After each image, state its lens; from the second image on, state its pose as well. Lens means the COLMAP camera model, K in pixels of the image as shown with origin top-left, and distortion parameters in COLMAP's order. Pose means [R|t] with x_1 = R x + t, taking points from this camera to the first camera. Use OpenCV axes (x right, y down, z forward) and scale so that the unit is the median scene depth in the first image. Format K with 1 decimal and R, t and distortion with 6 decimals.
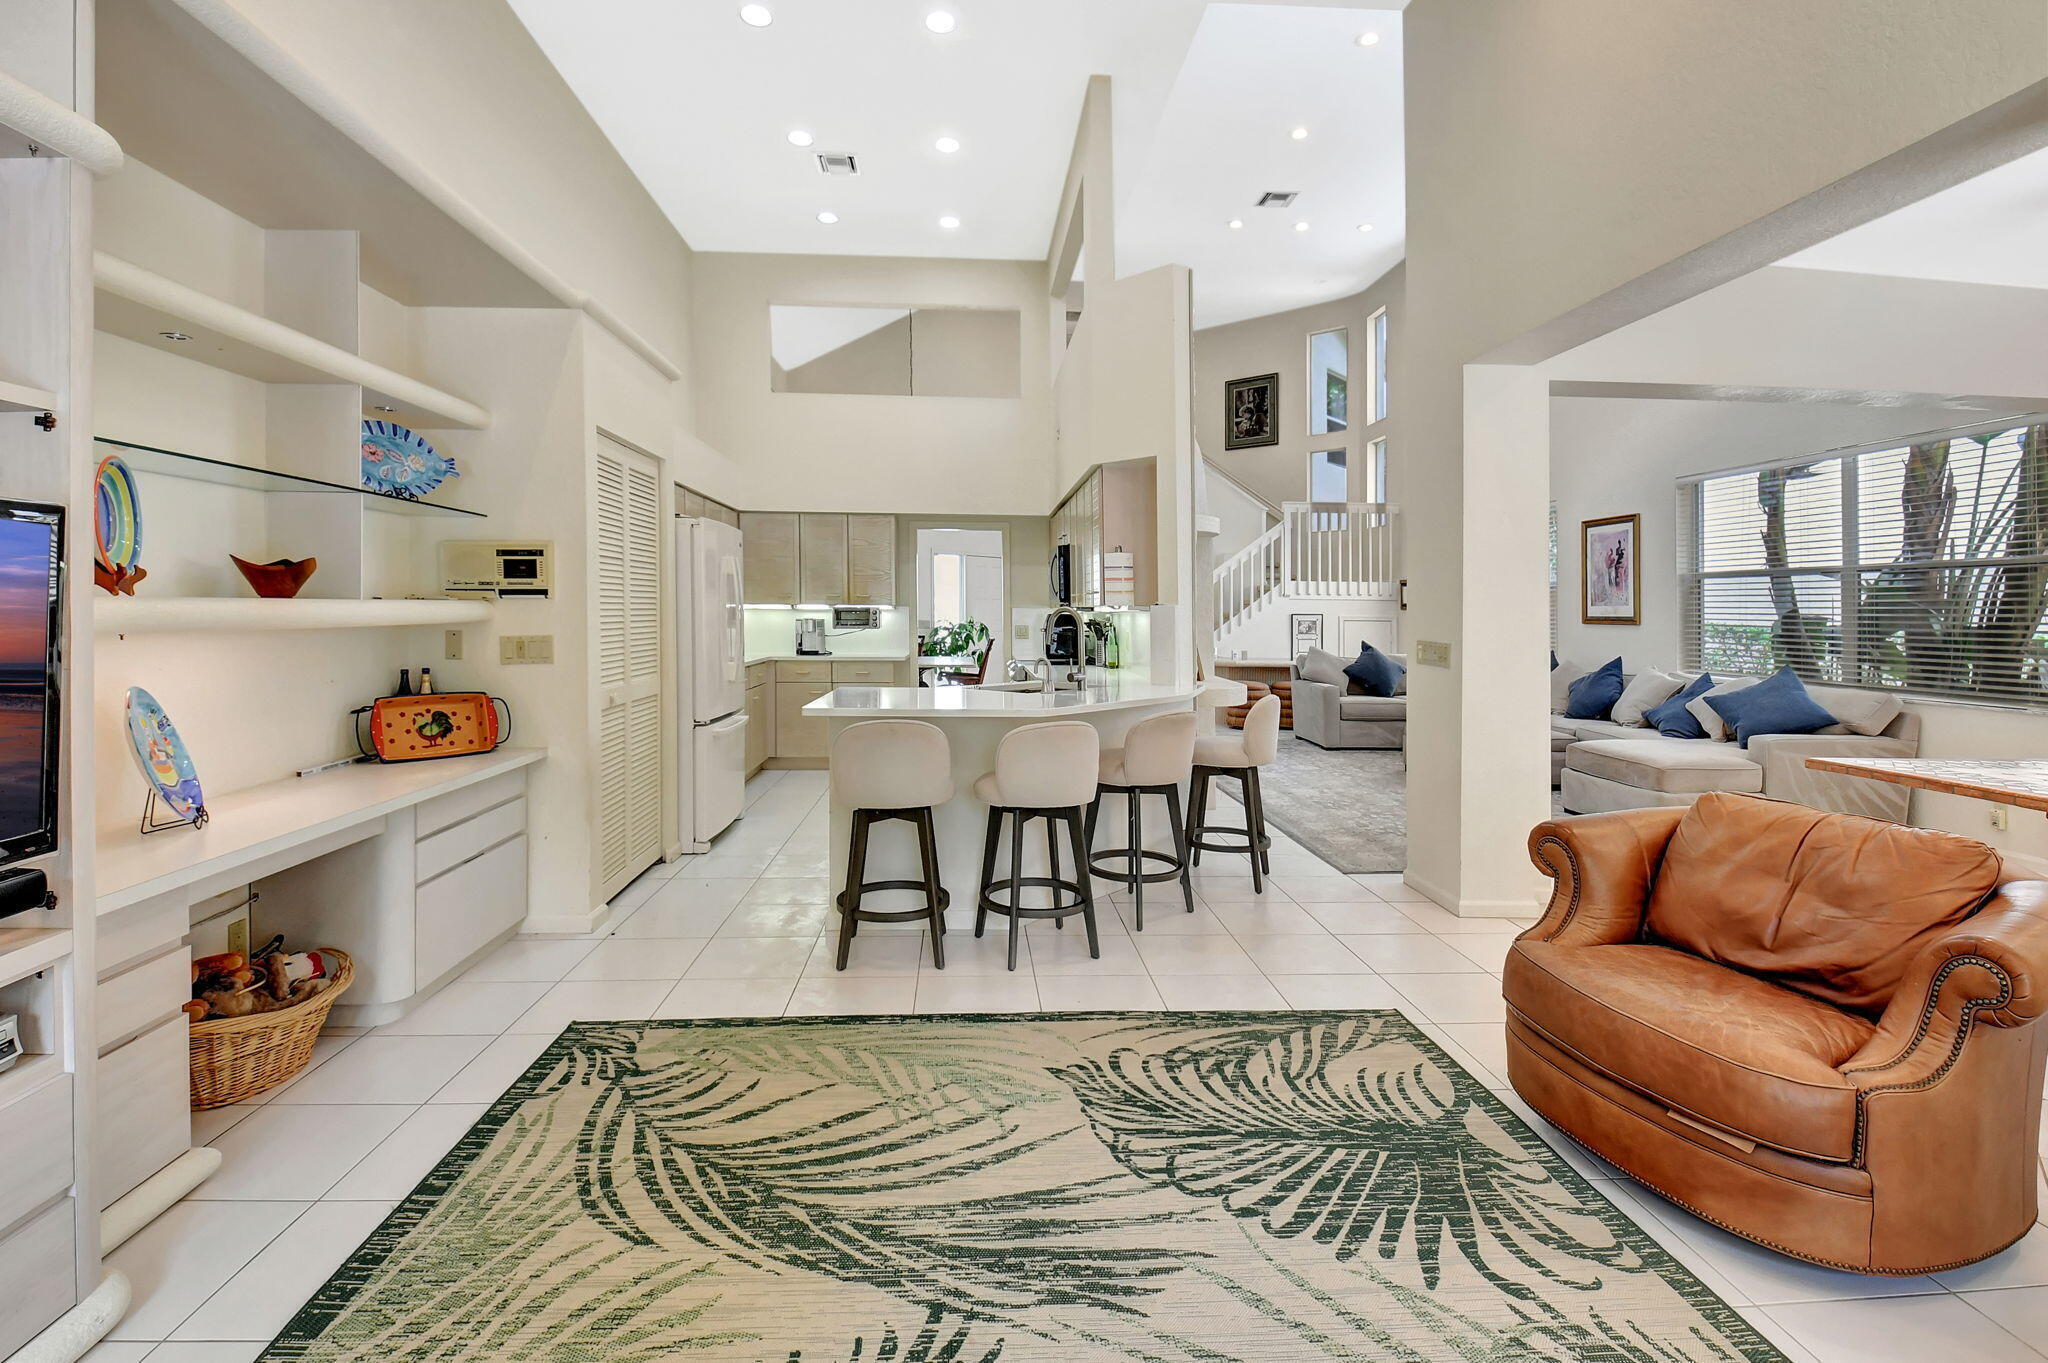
lens RADIAL K [[934.2, 0, 1023.7], [0, 934.2, 634.6], [0, 0, 1]] dist [0.027925, -0.035802]
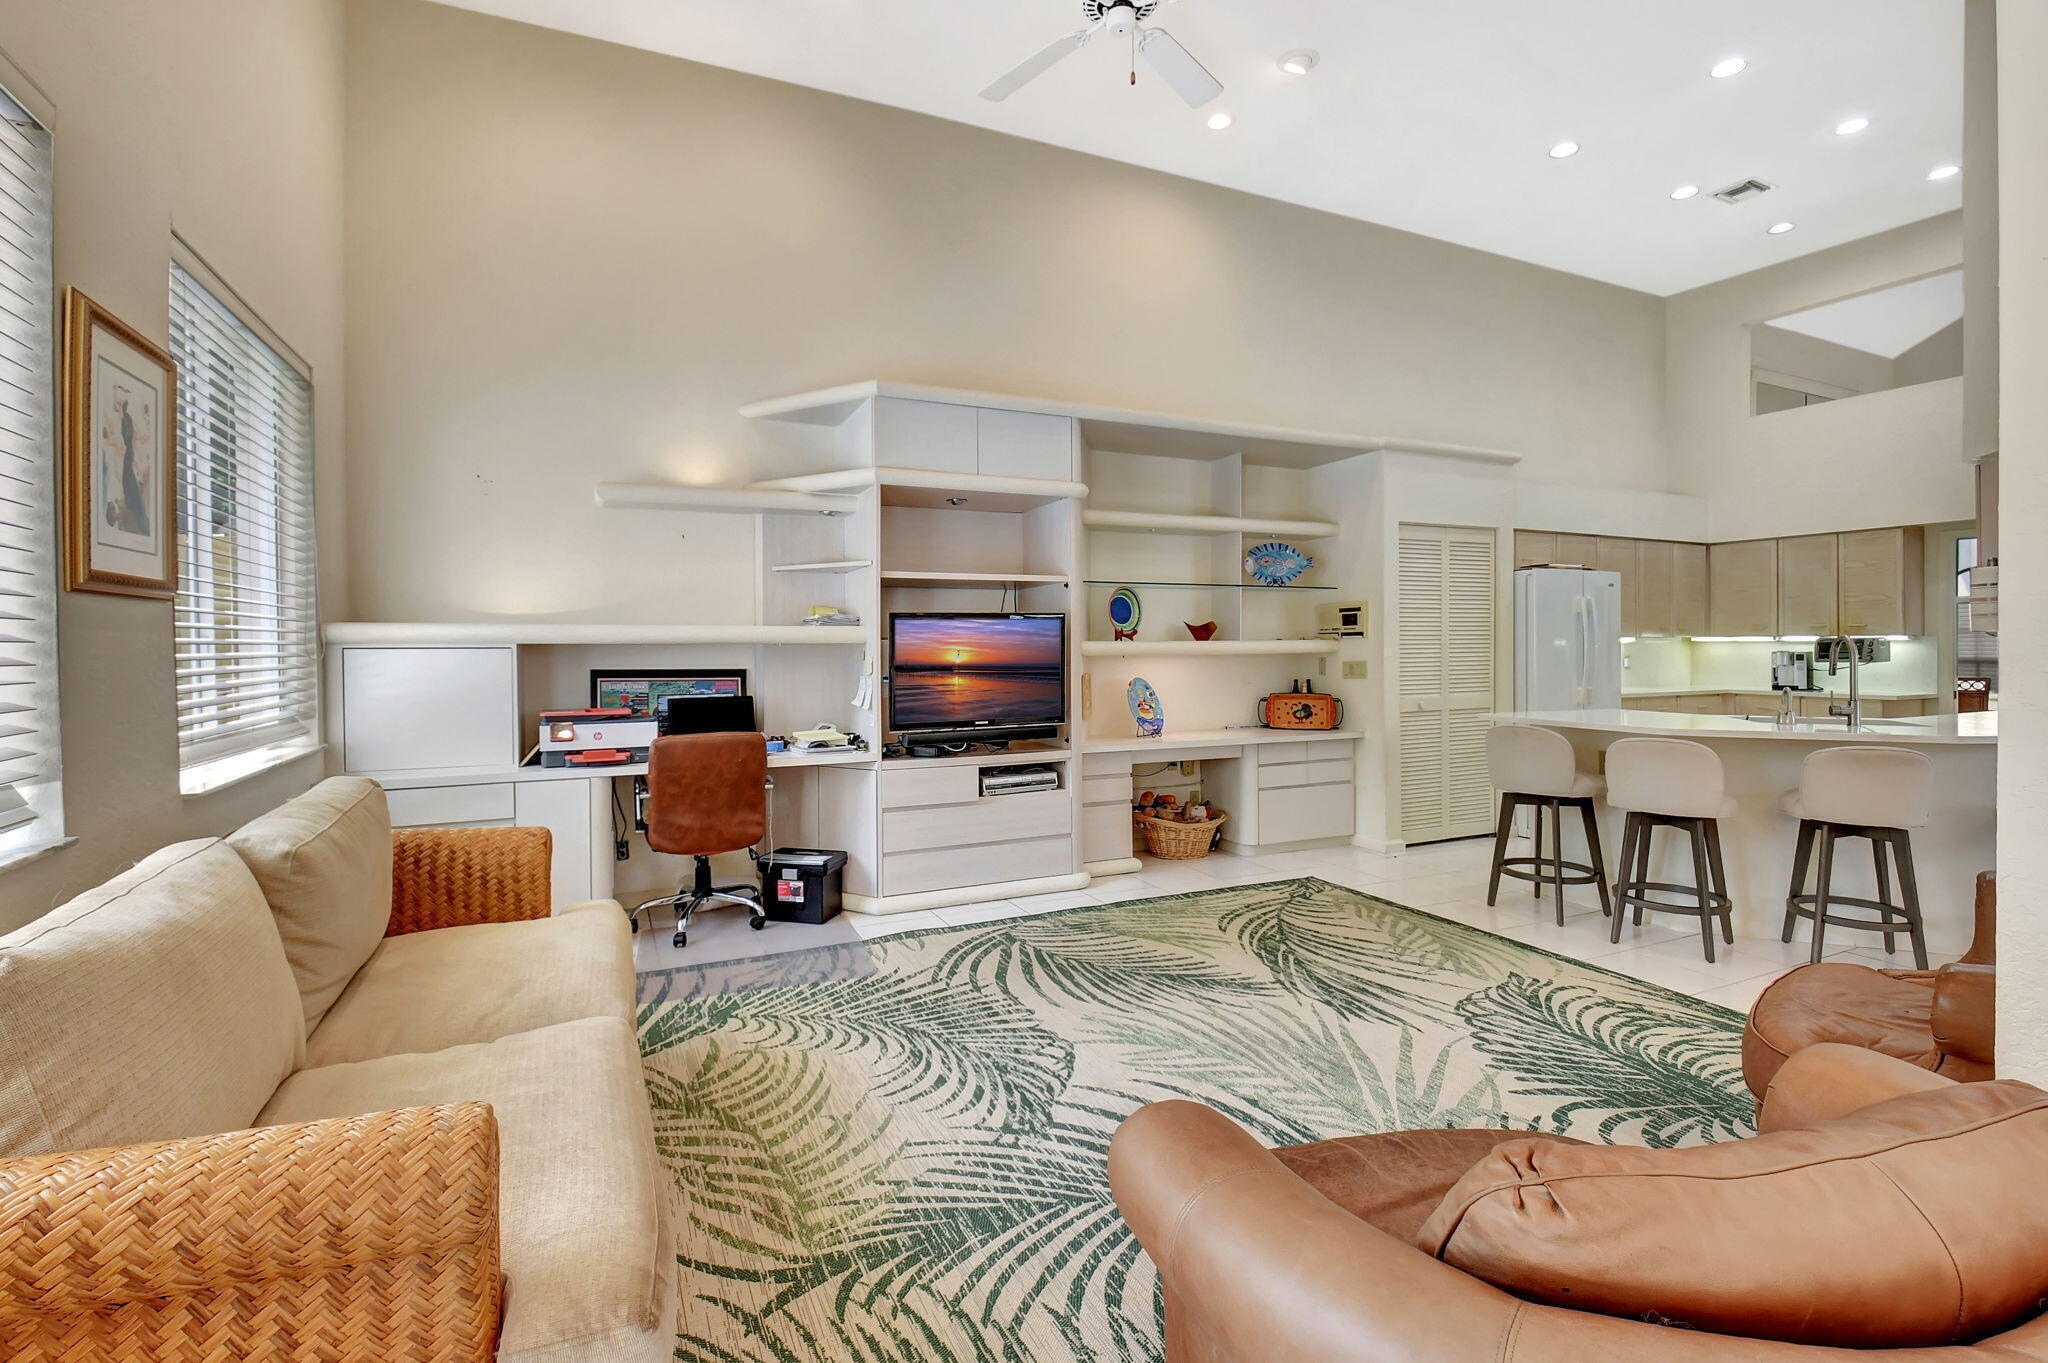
lens RADIAL K [[926.7, 0, 979.3], [0, 926.7, 640.4], [0, 0, 1]] dist [0.019181, -0.027820]
pose [[0.341217, -0.014688, -0.939870, 0.959878], [-0.016443, 0.999632, -0.021591, 0.014082], [0.939841, 0.022821, 0.340850, -0.197316]]
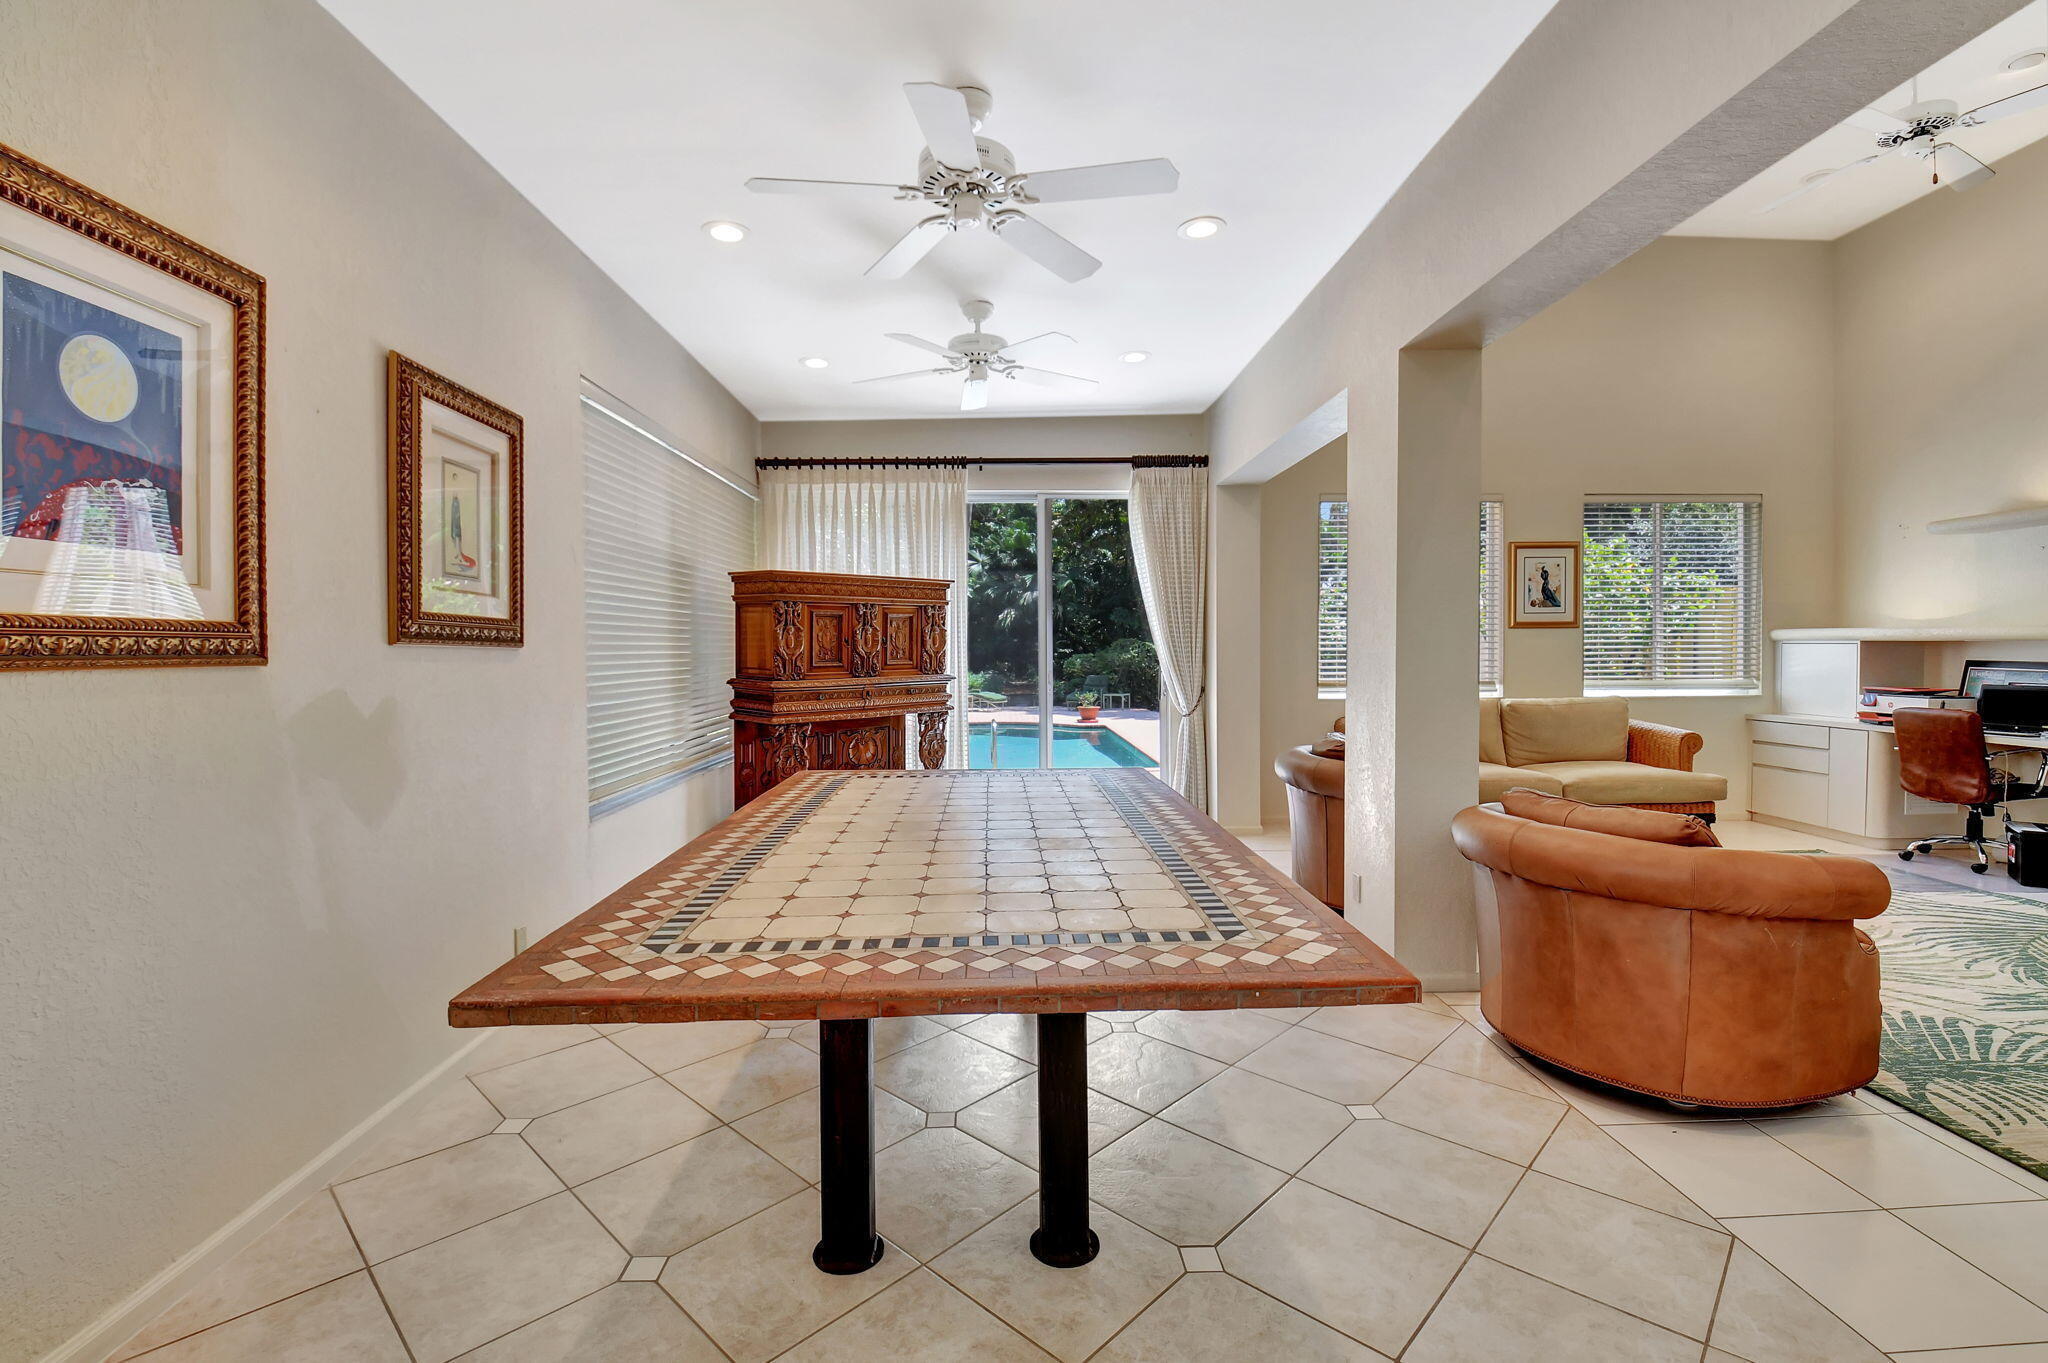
lens RADIAL K [[891.1, 0, 1024.0], [0, 891.1, 681.5], [0, 0, 1]] dist [-0.037566, -0.000531]
pose [[-0.998807, -0.004632, 0.048615, 1.227319], [-0.001644, 0.998116, 0.061331, -0.023763], [-0.048808, 0.061178, -0.996933, 1.688678]]
